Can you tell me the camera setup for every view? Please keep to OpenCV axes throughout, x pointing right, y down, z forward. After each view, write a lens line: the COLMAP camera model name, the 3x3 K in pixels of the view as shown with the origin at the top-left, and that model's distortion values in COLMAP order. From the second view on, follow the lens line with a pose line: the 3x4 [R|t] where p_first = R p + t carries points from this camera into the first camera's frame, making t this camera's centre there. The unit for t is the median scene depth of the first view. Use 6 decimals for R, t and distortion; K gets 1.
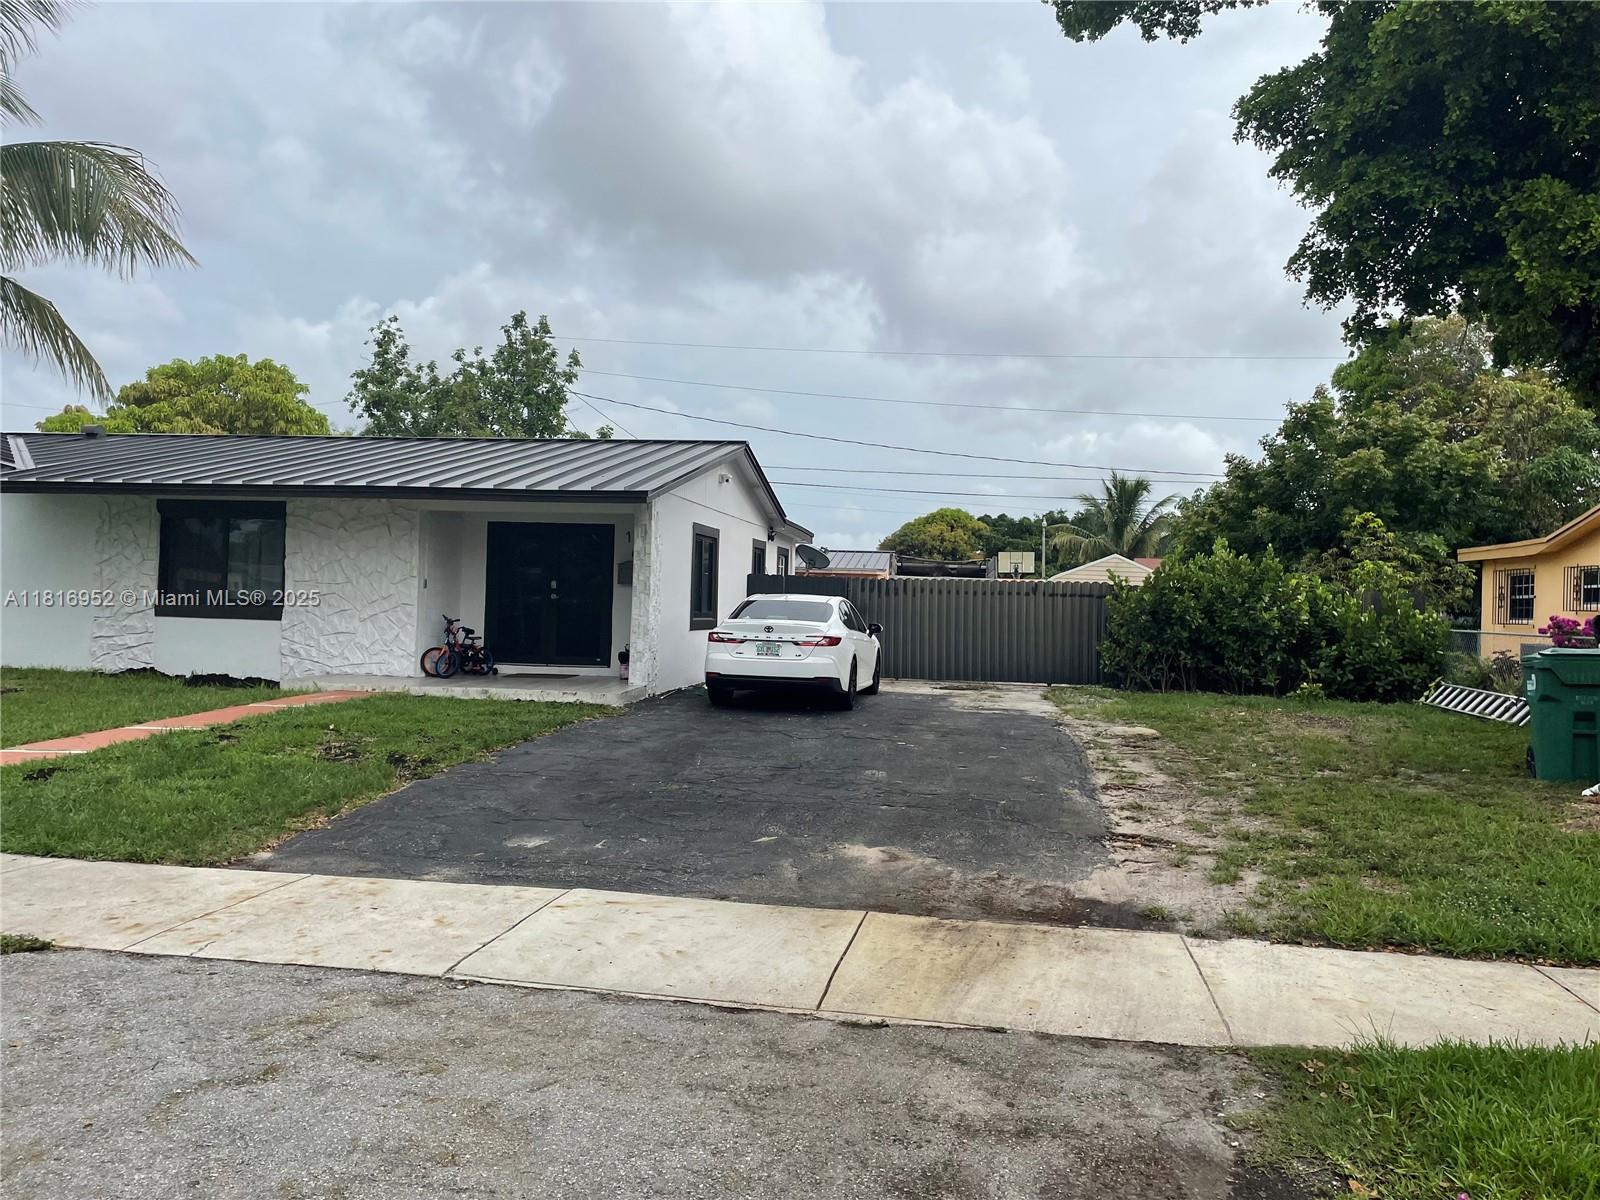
lens RADIAL K [[1204.4, 0, 817.0], [0, 1204.4, 597.7], [0, 0, 1]] dist [0.099102, -0.125682]
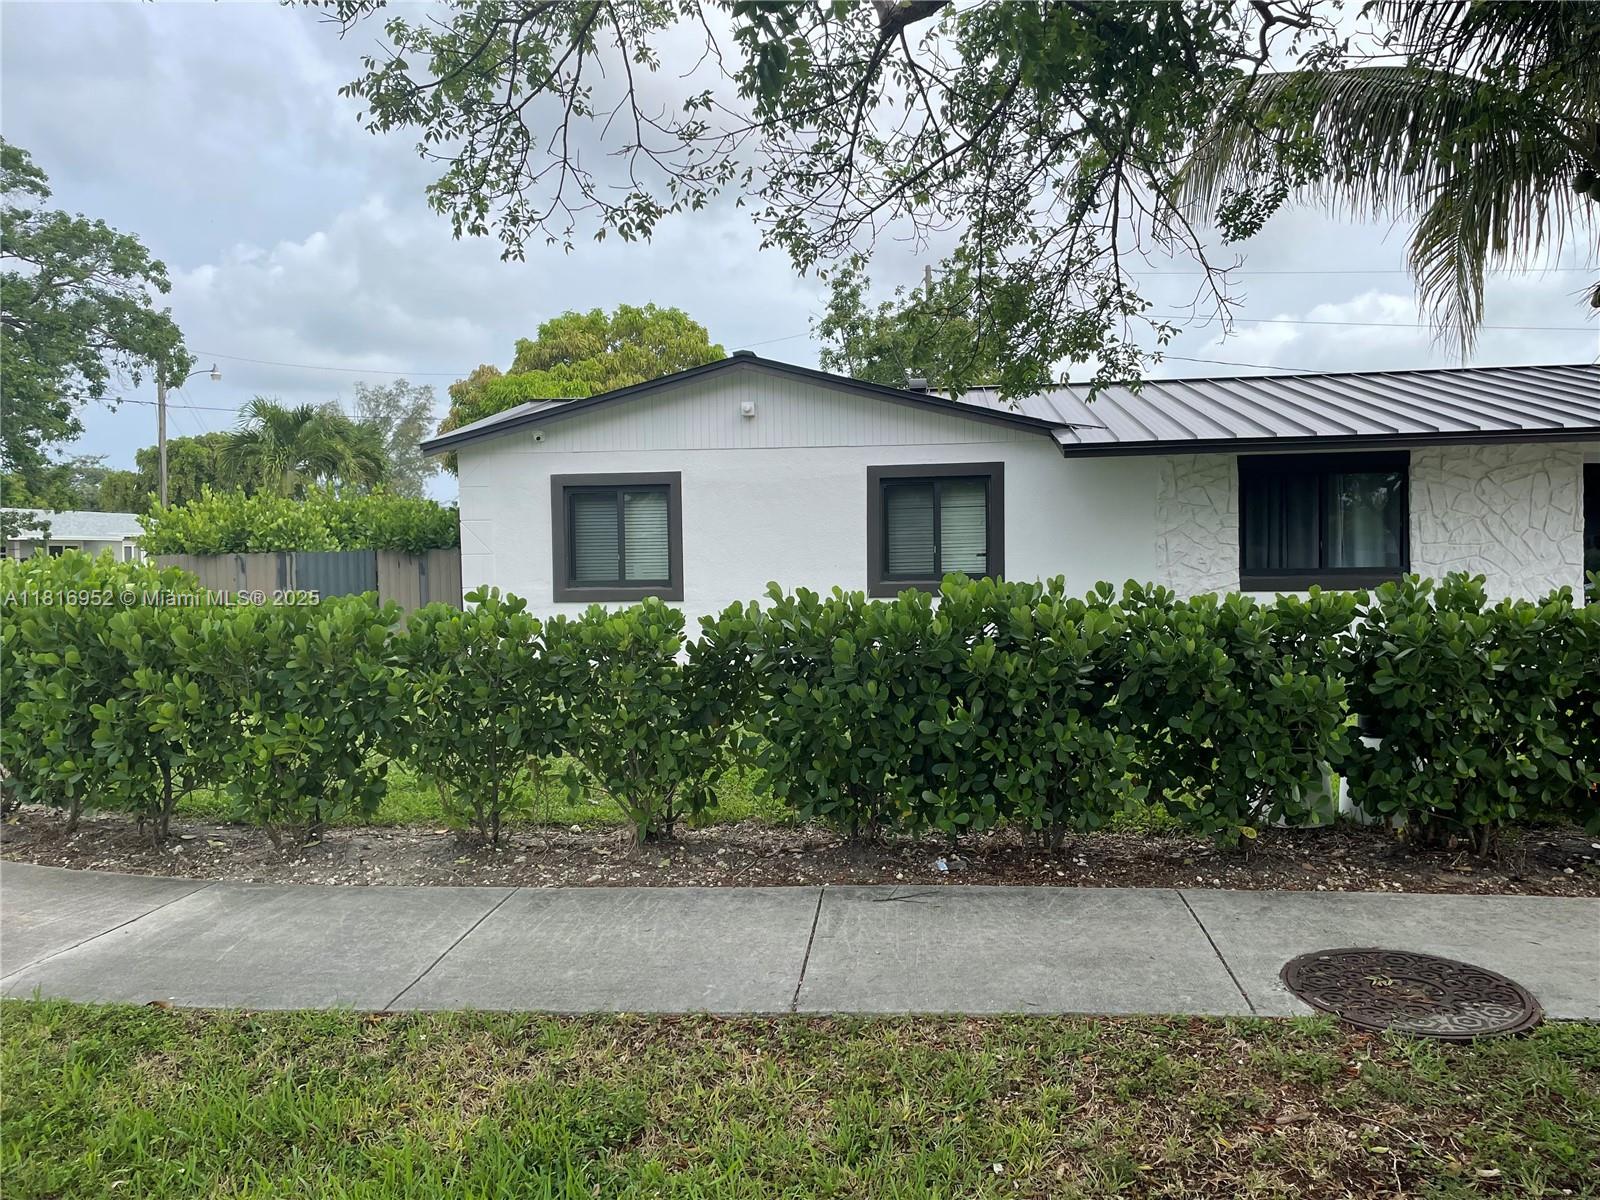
lens RADIAL K [[1203.3, 0, 809.0], [0, 1203.3, 591.8], [0, 0, 1]] dist [0.105500, -0.135984]
pose [[0.995515, -0.053010, 0.078361, -1.057719], [0.048816, 0.997319, 0.054507, -0.053930], [-0.081041, -0.050437, 0.995434, 0.193394]]
